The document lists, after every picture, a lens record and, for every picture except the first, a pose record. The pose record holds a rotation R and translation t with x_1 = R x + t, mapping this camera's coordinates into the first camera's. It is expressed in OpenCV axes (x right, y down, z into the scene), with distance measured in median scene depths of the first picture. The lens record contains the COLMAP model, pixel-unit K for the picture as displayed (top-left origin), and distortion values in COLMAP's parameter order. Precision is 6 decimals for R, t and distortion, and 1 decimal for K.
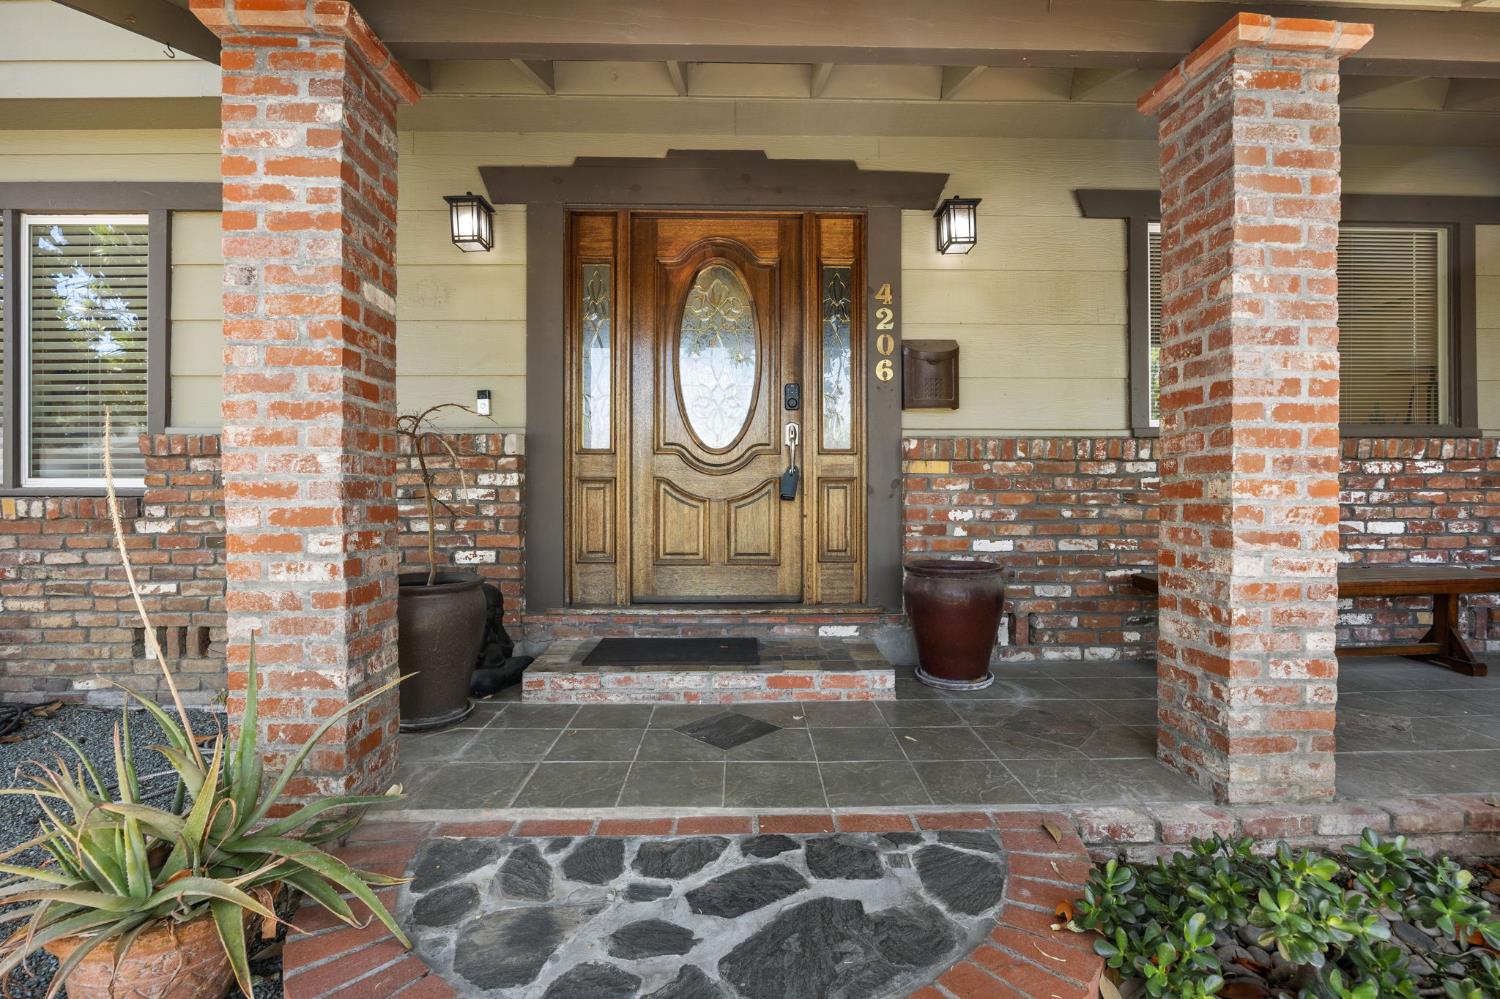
lens RADIAL K [[654.6, 0, 741.8], [0, 654.6, 496.6], [0, 0, 1]] dist [-0.010807, 0.001201]
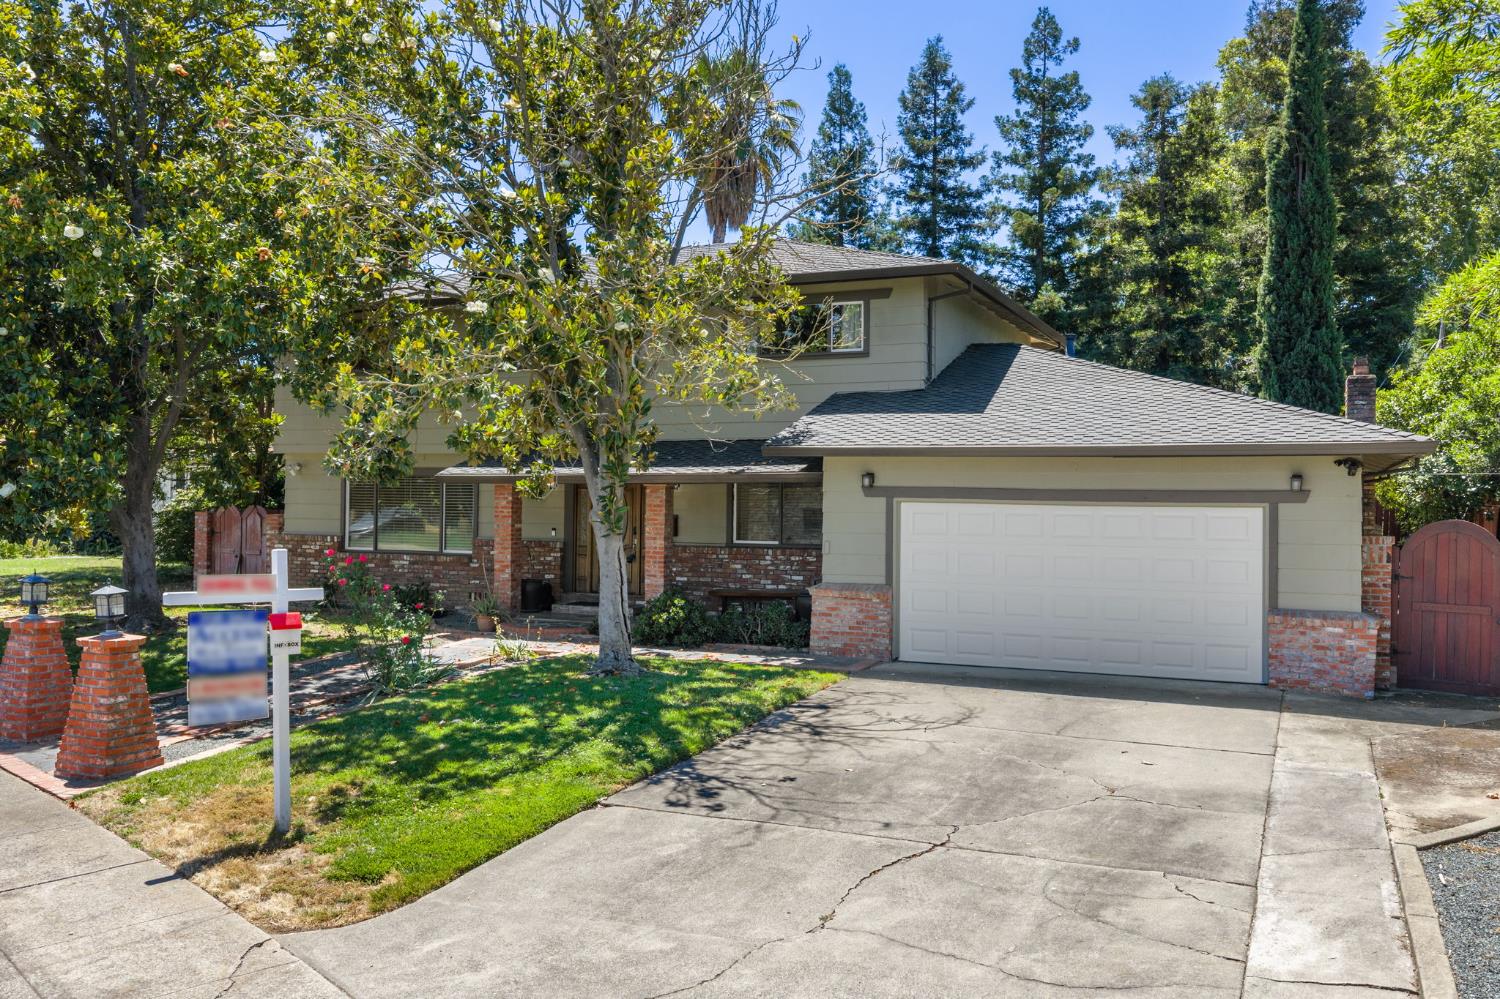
lens RADIAL K [[1240.5, 0, 744.5], [0, 1240.5, 501.3], [0, 0, 1]] dist [0.028562, -0.026400]
pose [[0.904925, 0.010539, -0.425441, 3.387912], [-0.012225, 0.999925, -0.001232, -0.317289], [0.425396, 0.006316, 0.904985, -4.613079]]
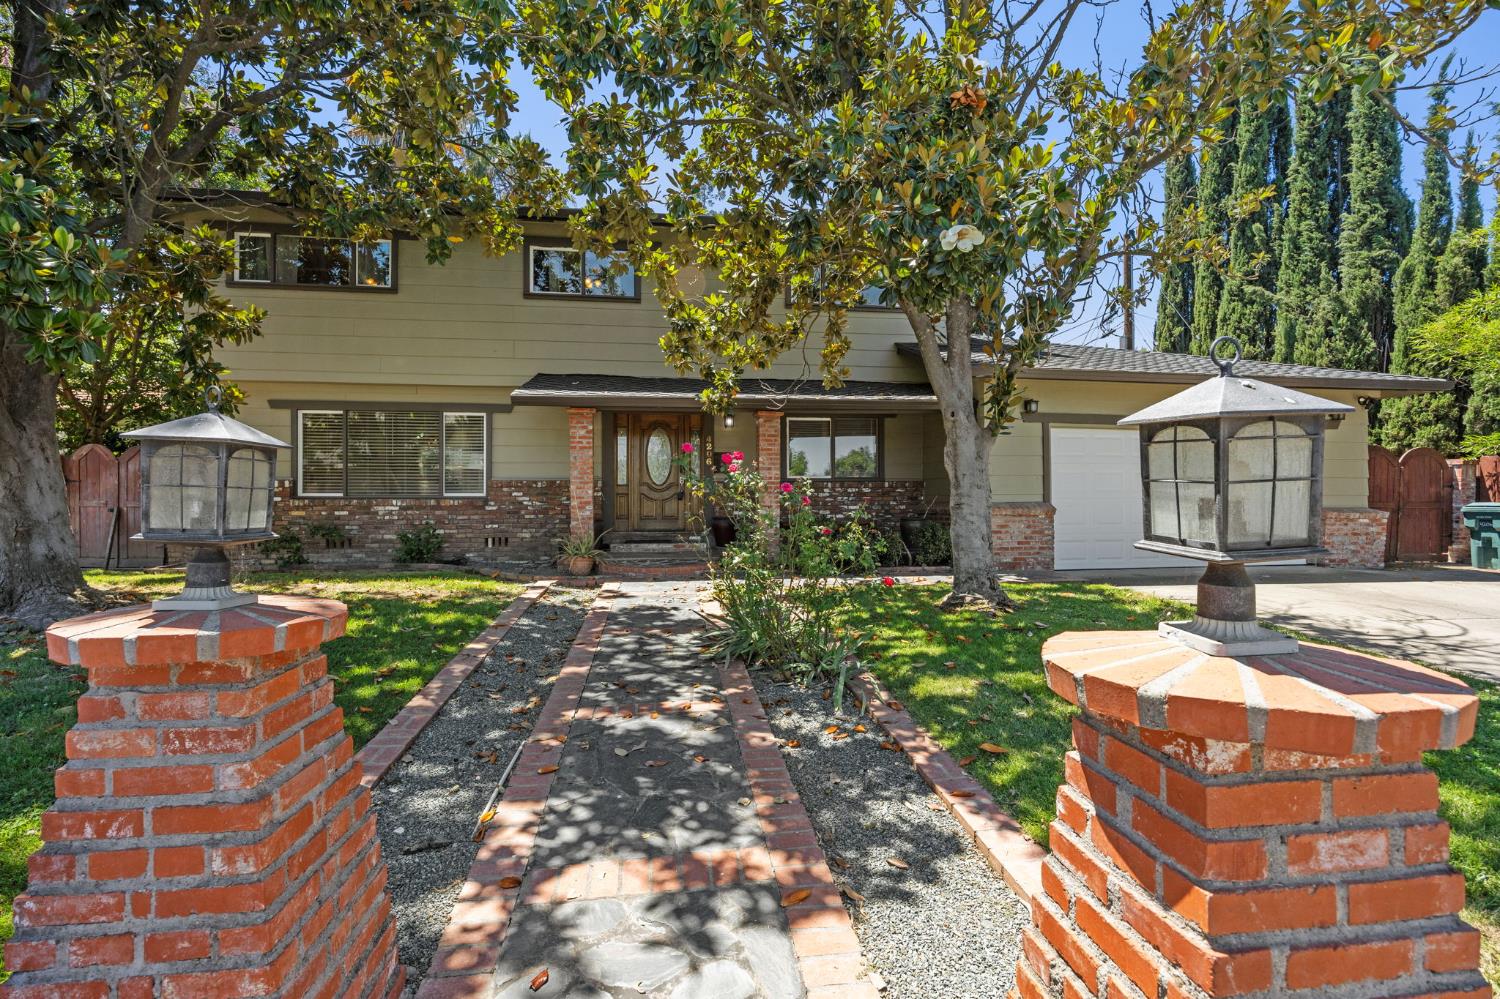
lens RADIAL K [[654.6, 0, 745.6], [0, 654.6, 500.7], [0, 0, 1]] dist [-0.010807, 0.001201]
pose [[0.993250, -0.001087, 0.115984, 0.010602], [0.000714, 0.999994, 0.003255, -0.000312], [-0.115987, -0.003150, 0.993246, -2.502026]]
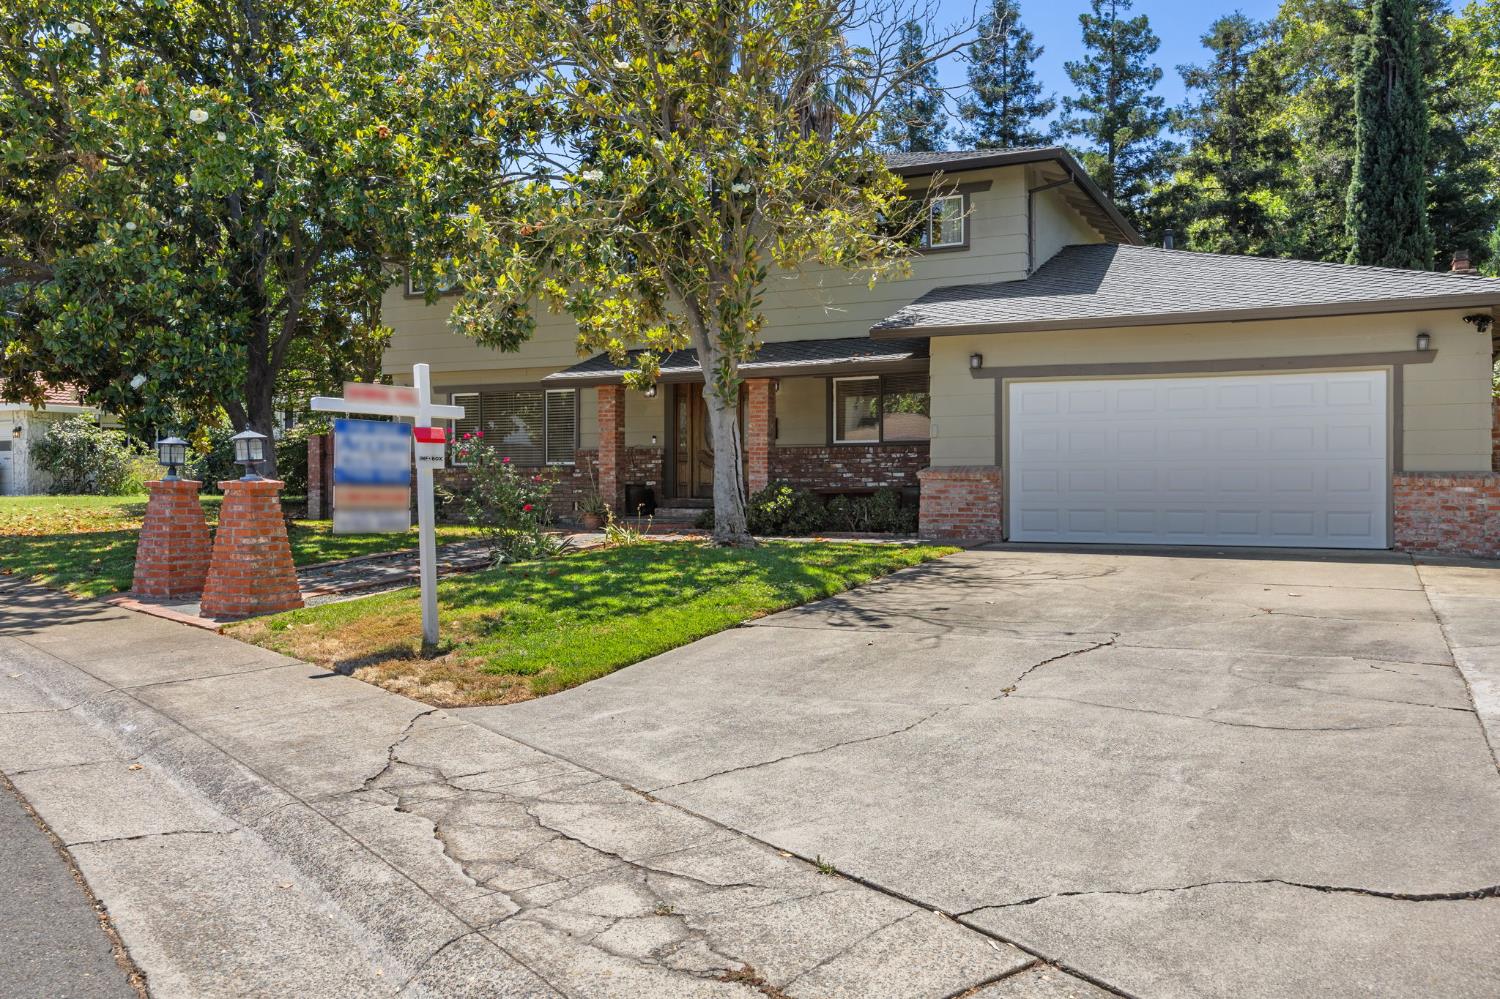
lens RADIAL K [[1186.0, 0, 758.0], [0, 1186.0, 497.8], [0, 0, 1]] dist [-0.003354, 0.020080]
pose [[0.887416, 0.006400, -0.460925, 3.126527], [0.000449, 0.999891, 0.014748, 0.077712], [0.460969, -0.013295, 0.887317, -4.525024]]
